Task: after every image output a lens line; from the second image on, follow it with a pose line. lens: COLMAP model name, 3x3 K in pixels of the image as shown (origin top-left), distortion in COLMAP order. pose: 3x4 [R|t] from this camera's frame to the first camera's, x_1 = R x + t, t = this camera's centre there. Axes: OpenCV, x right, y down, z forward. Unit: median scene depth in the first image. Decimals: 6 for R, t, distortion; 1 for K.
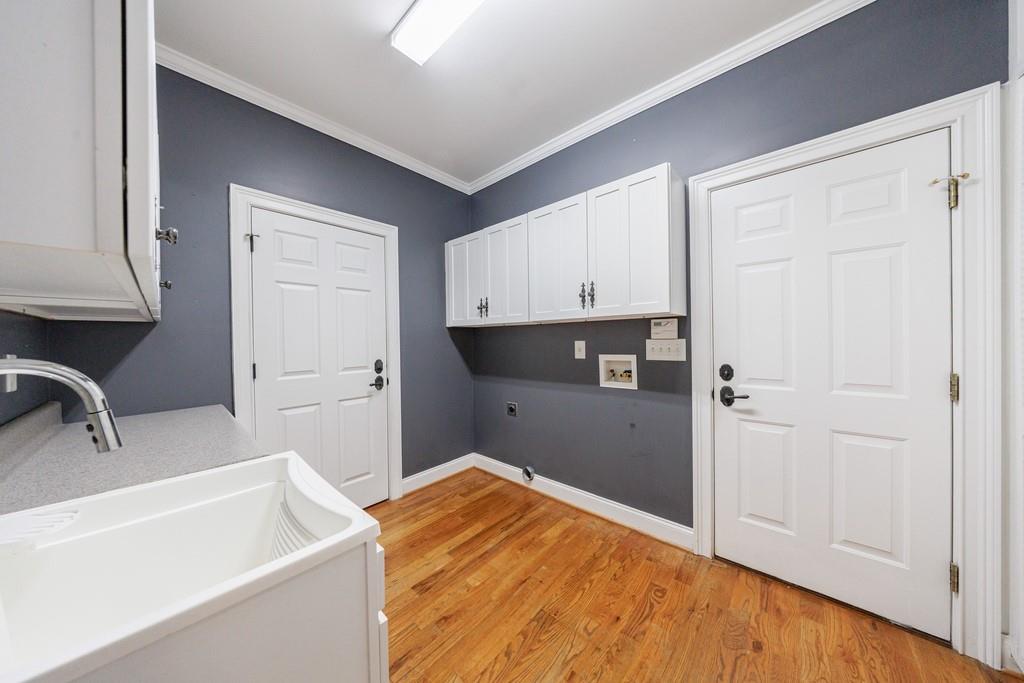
lens RADIAL K [[284.7, 0, 512.0], [0, 284.7, 341.5], [0, 0, 1]] dist [0.000325, 0.000014]
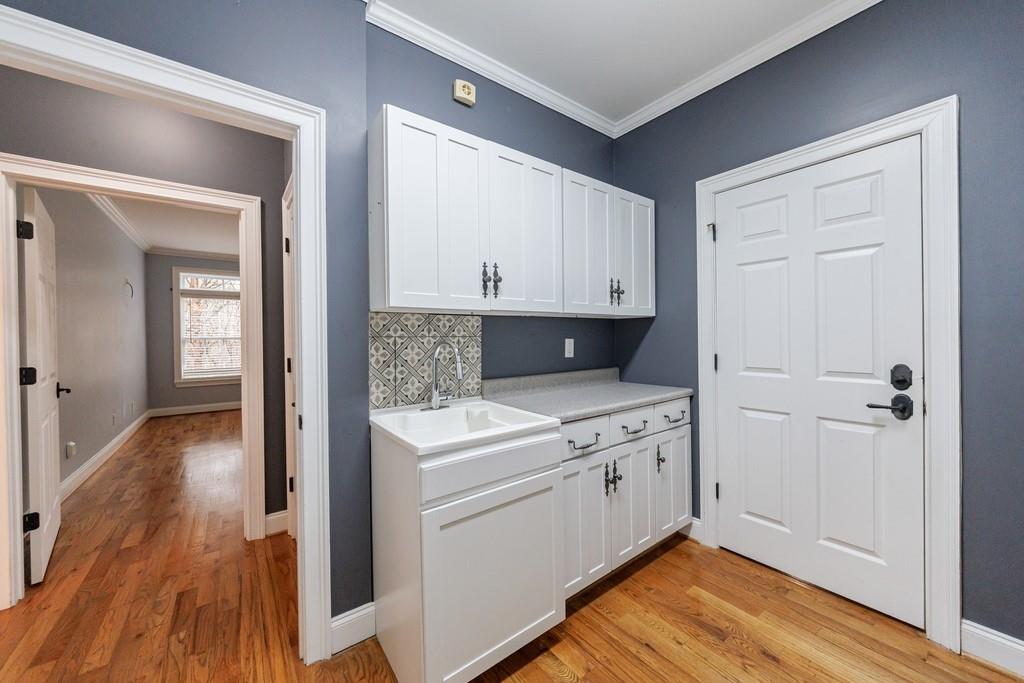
lens RADIAL K [[370.5, 0, 509.9], [0, 370.5, 339.3], [0, 0, 1]] dist [-0.000842, -0.000305]
pose [[-0.123393, 0.032218, -0.991835, 0.415788], [0.006144, 0.999478, 0.031702, -0.016455], [0.992339, -0.002182, -0.123526, 0.417783]]
